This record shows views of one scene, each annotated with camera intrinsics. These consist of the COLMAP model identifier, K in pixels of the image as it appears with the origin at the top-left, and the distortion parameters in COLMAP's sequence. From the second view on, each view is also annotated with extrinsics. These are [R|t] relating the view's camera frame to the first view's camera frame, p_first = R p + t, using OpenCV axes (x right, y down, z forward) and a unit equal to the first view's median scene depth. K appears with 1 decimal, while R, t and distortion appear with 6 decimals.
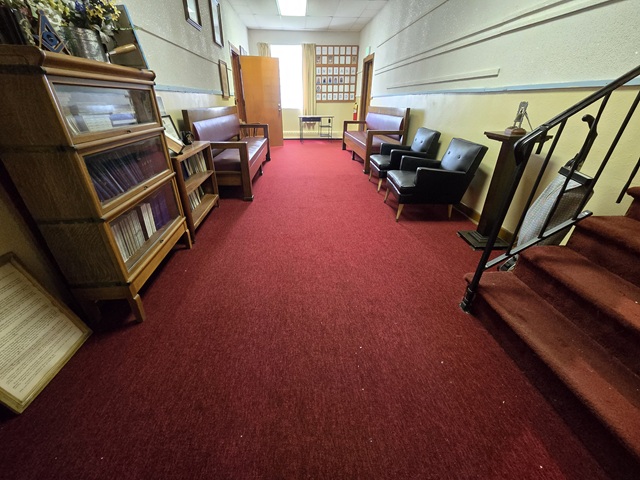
lens RADIAL K [[263.6, 0, 321.5], [0, 263.6, 240.0], [0, 0, 1]] dist [-0.000062, -0.000121]
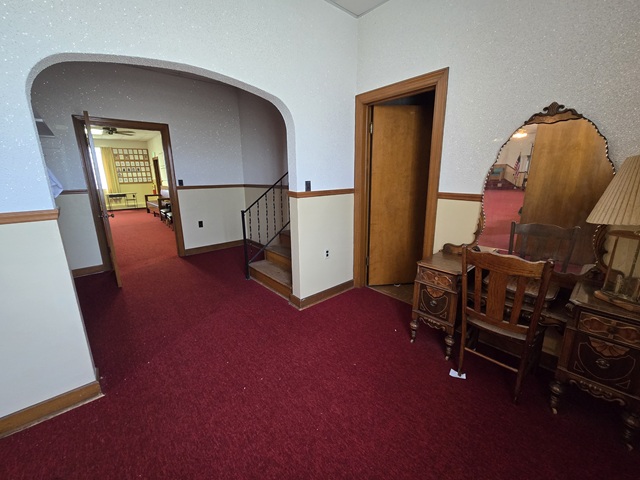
lens RADIAL K [[263.6, 0, 317.2], [0, 263.6, 236.8], [0, 0, 1]] dist [-0.000062, -0.000121]
pose [[0.809430, -0.158934, 0.565300, -0.006254], [0.296467, 0.941584, -0.159774, 0.262569], [-0.506883, 0.296918, 0.809264, -0.557933]]
